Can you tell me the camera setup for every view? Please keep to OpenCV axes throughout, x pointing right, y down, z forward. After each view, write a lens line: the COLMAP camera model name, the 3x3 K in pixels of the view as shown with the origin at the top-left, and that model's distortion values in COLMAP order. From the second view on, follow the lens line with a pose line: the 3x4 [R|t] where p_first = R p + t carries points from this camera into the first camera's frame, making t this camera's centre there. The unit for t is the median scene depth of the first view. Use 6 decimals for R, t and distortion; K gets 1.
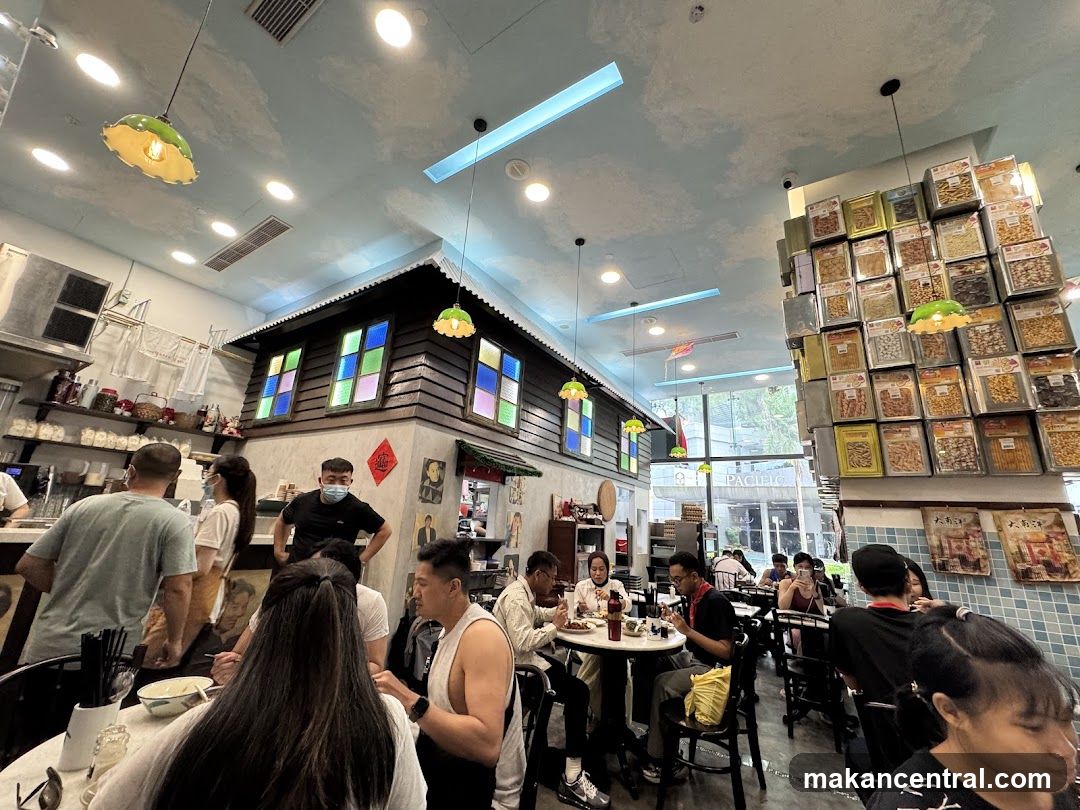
lens RADIAL K [[429.0, 0, 540.0], [0, 429.0, 405.0], [0, 0, 1]] dist [-0.002056, -0.000343]
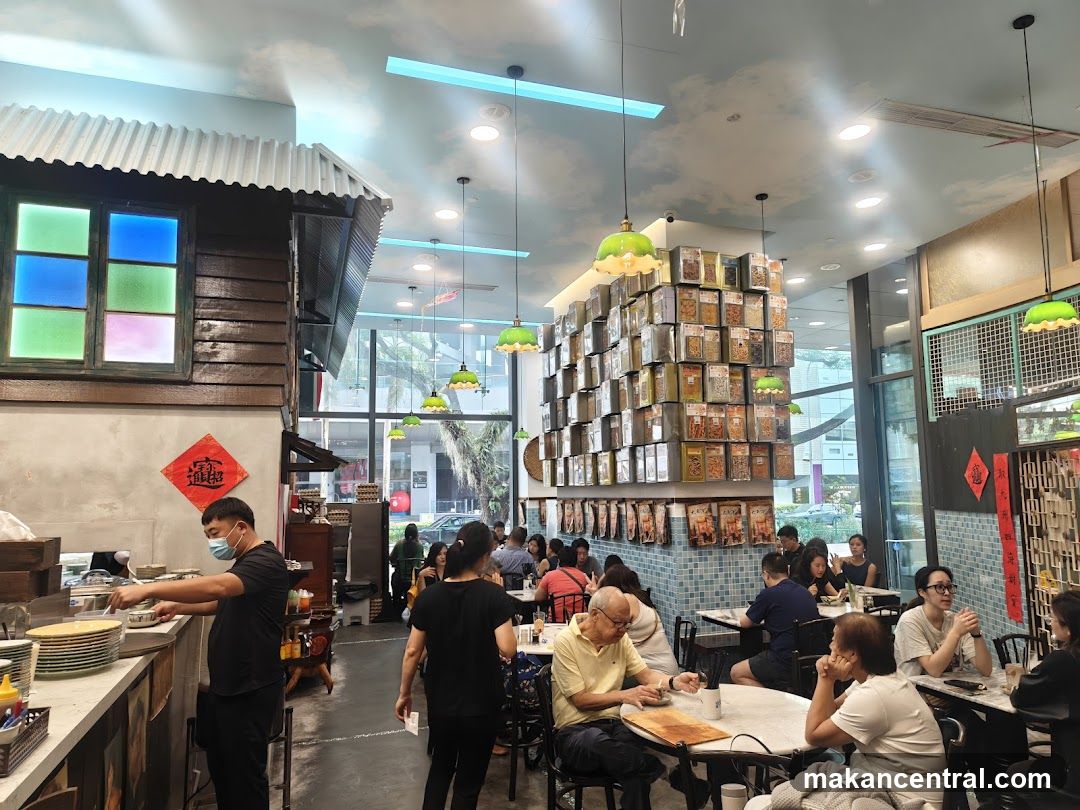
lens RADIAL K [[757.9, 0, 540.0], [0, 757.9, 405.0], [0, 0, 1]] dist [0.002604, 0.000026]
pose [[0.600163, 0.016654, 0.799704, -1.346347], [-0.167360, 0.980269, 0.105186, -0.221800], [-0.782173, -0.196967, 0.591108, 0.017516]]
